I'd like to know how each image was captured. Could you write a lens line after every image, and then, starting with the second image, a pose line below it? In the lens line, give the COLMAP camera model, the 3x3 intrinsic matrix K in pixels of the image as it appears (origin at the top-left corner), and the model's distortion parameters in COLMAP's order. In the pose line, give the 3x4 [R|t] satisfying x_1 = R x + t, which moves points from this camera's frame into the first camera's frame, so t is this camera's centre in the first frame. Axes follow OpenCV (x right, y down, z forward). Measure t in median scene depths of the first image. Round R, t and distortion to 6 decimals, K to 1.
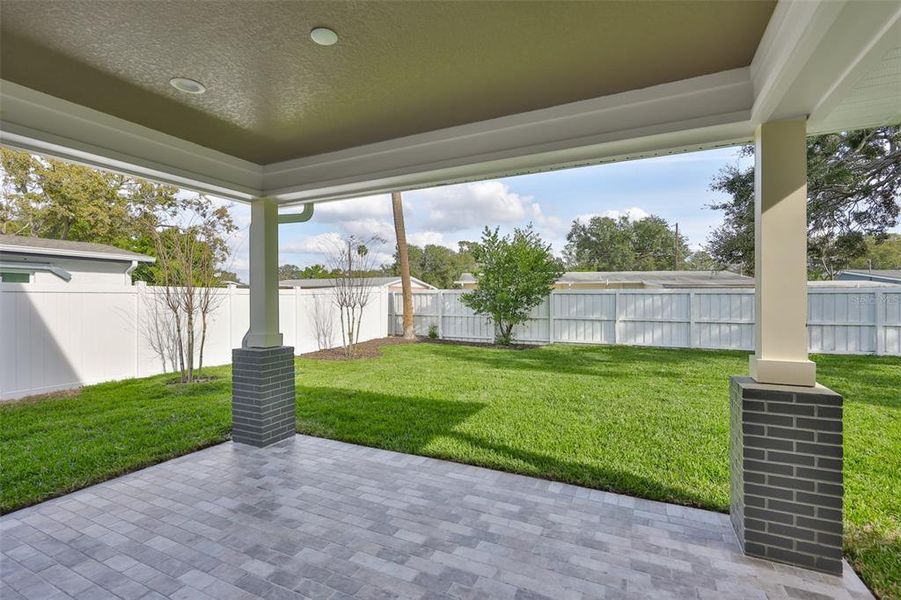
lens RADIAL K [[385.7, 0, 454.3], [0, 385.7, 296.8], [0, 0, 1]] dist [0.001066, 0.000611]
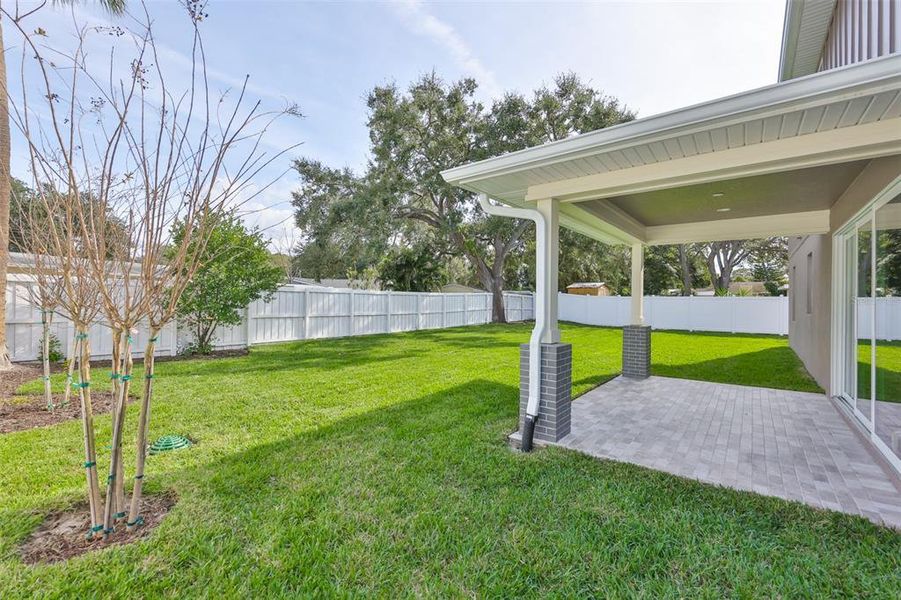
lens RADIAL K [[385.7, 0, 454.3], [0, 385.7, 296.8], [0, 0, 1]] dist [0.001066, 0.000611]
pose [[0.226141, 0.015295, 0.973975, -0.541649], [-0.021821, 0.999705, -0.010633, 0.007282], [-0.973850, -0.018848, 0.226408, 0.355737]]
